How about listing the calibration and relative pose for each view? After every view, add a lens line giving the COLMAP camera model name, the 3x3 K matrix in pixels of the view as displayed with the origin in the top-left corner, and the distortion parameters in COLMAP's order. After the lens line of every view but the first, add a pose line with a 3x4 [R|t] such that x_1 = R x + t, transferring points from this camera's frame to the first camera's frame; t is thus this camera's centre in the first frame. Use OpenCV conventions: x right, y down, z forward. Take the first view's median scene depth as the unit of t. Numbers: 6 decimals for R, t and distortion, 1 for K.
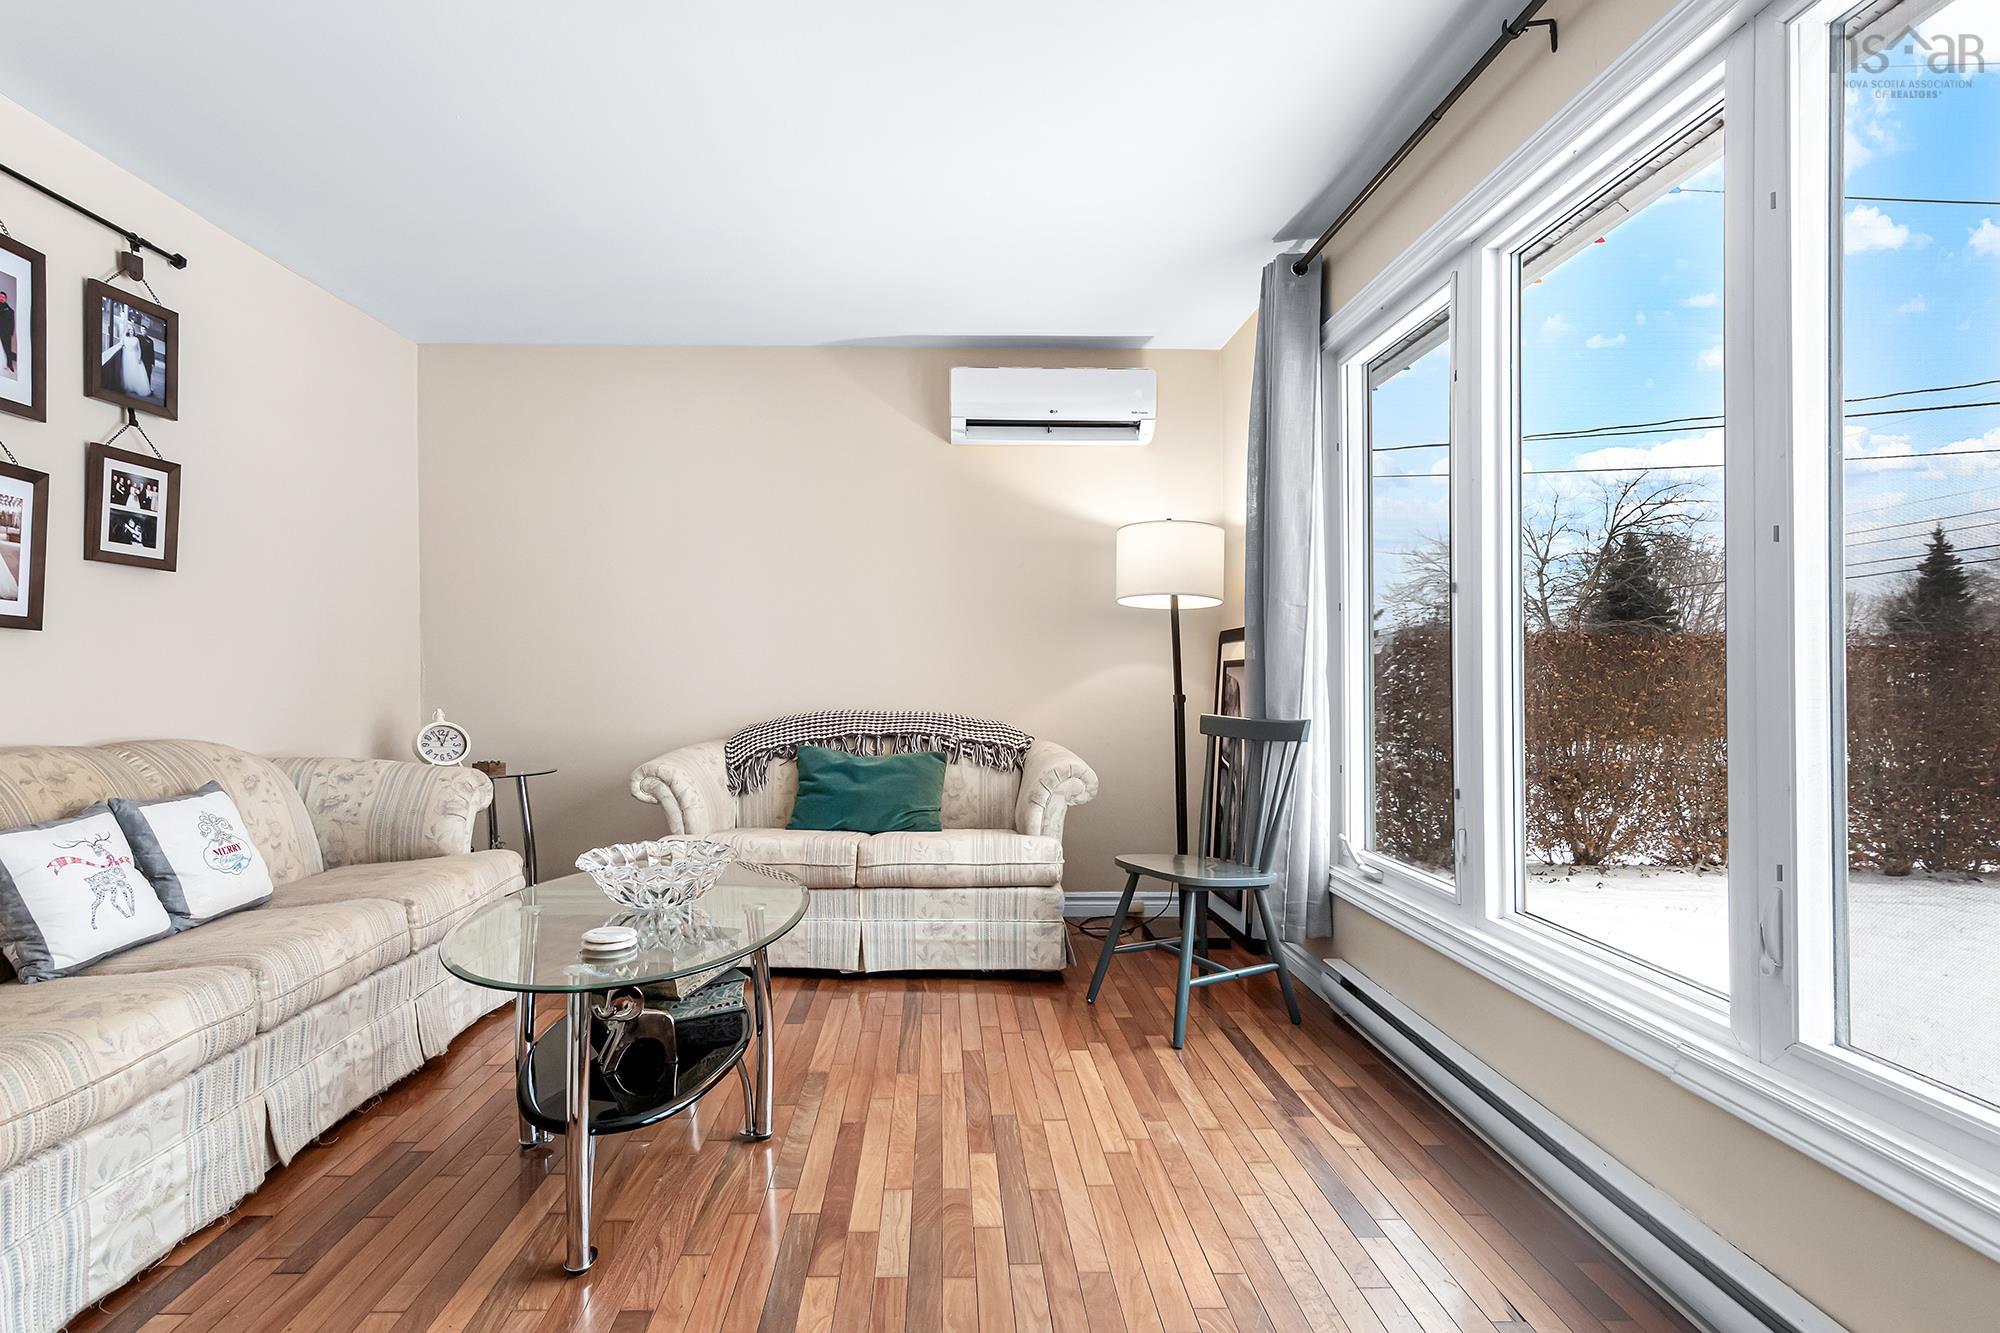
lens RADIAL K [[1007.2, 0, 958.5], [0, 1007.2, 689.0], [0, 0, 1]] dist [0.005250, -0.000042]
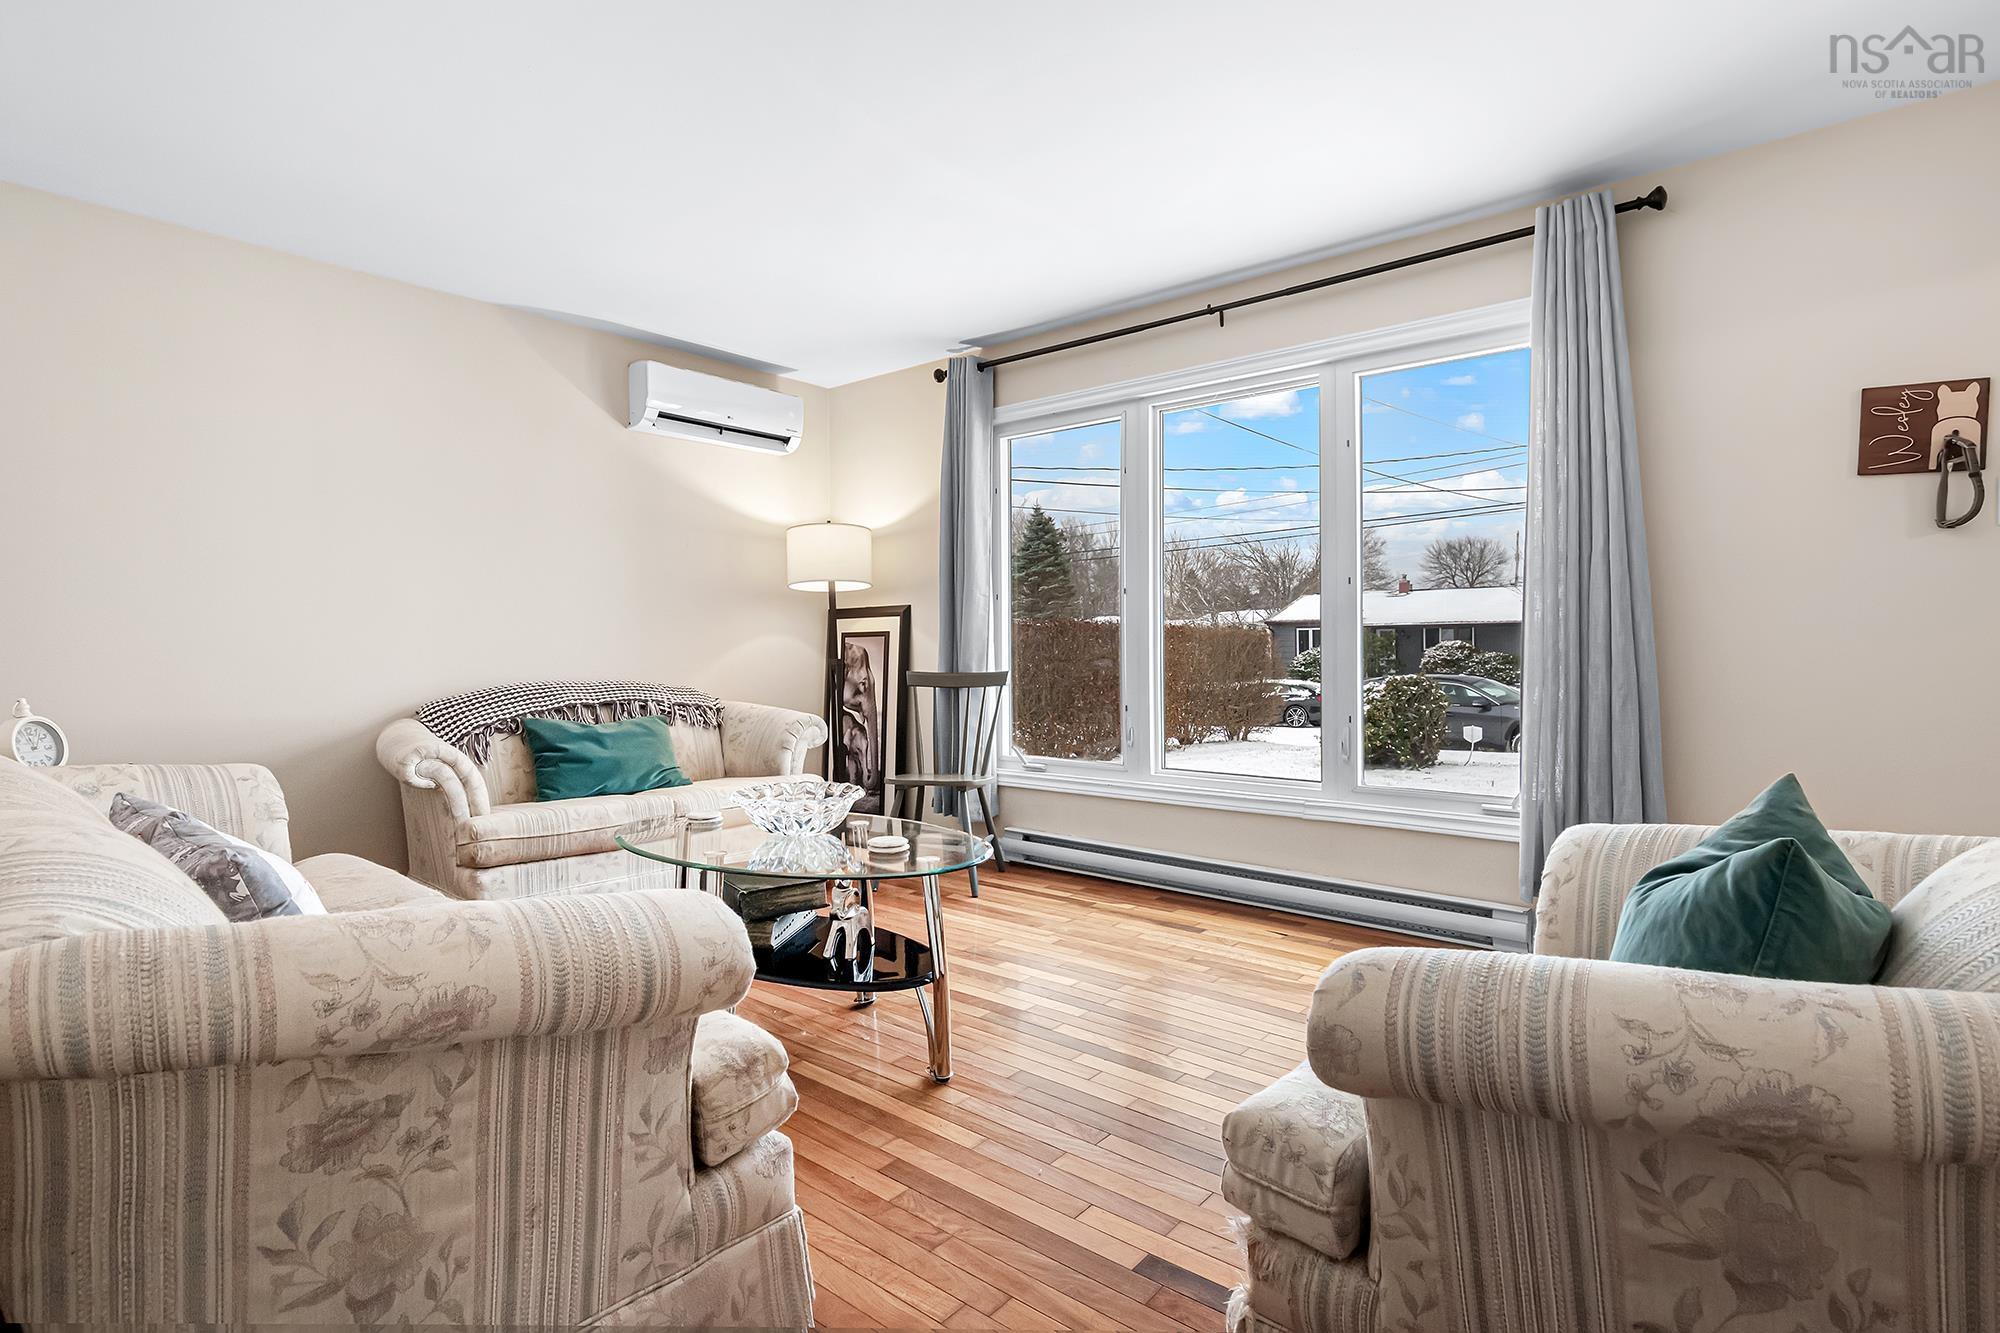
lens RADIAL K [[947.7, 0, 1006.3], [0, 947.7, 671.3], [0, 0, 1]] dist [0.001821, 0.000102]
pose [[0.664388, -0.029378, 0.746810, -0.683104], [0.020596, 0.999567, 0.020999, 0.000579], [-0.747104, 0.001430, 0.664706, 0.045255]]
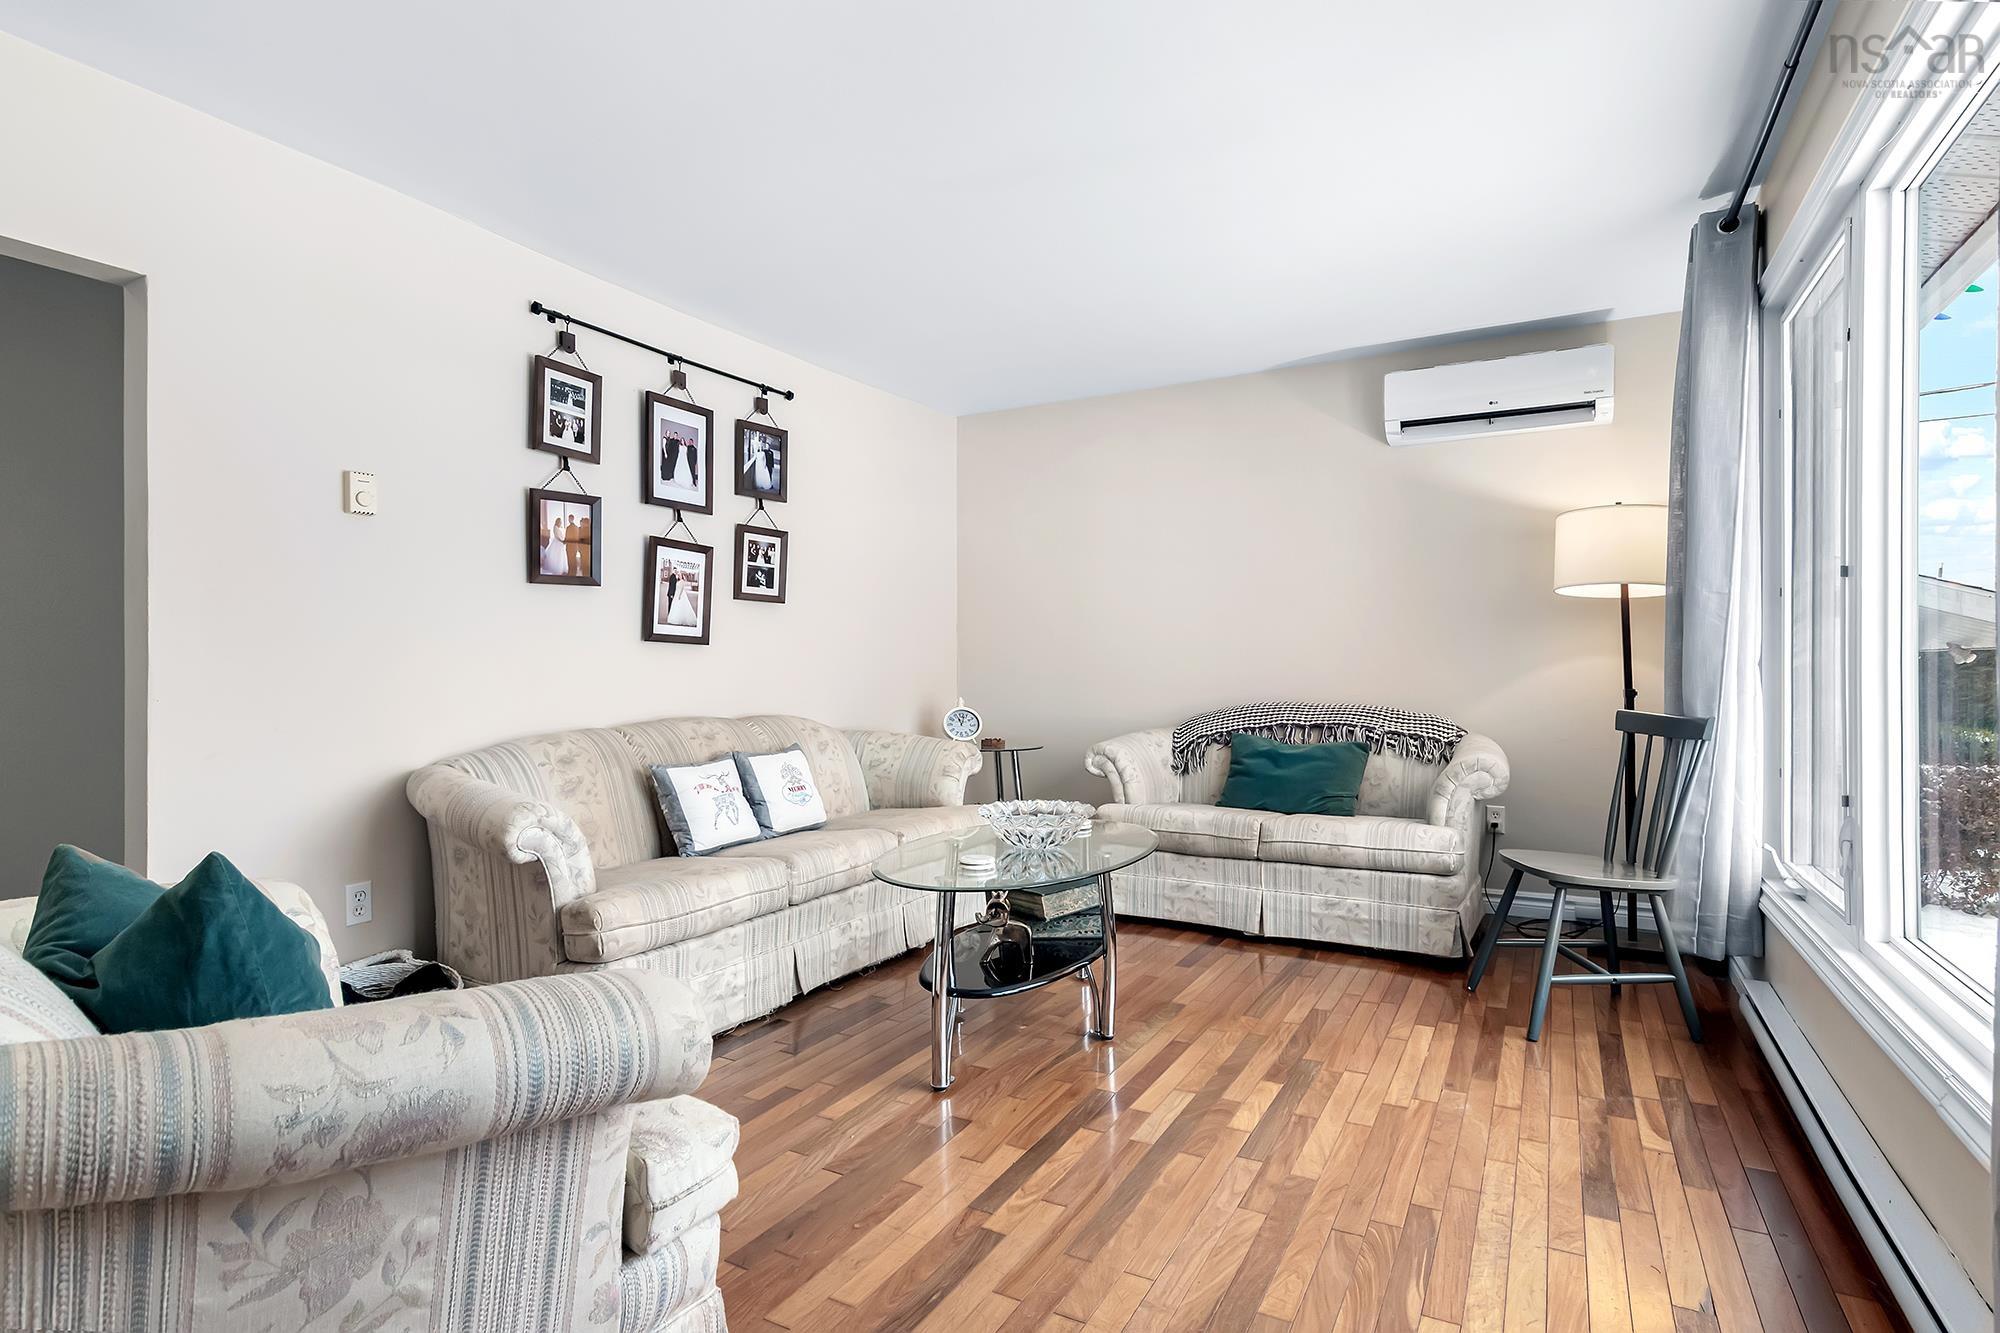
lens RADIAL K [[990.4, 0, 1031.9], [0, 990.4, 669.0], [0, 0, 1]] dist [-0.001520, -0.001120]
pose [[0.874637, -0.005317, -0.484749, 0.230352], [-0.001436, 0.999907, -0.013559, 0.000519], [0.484776, 0.012555, 0.874548, -0.093786]]
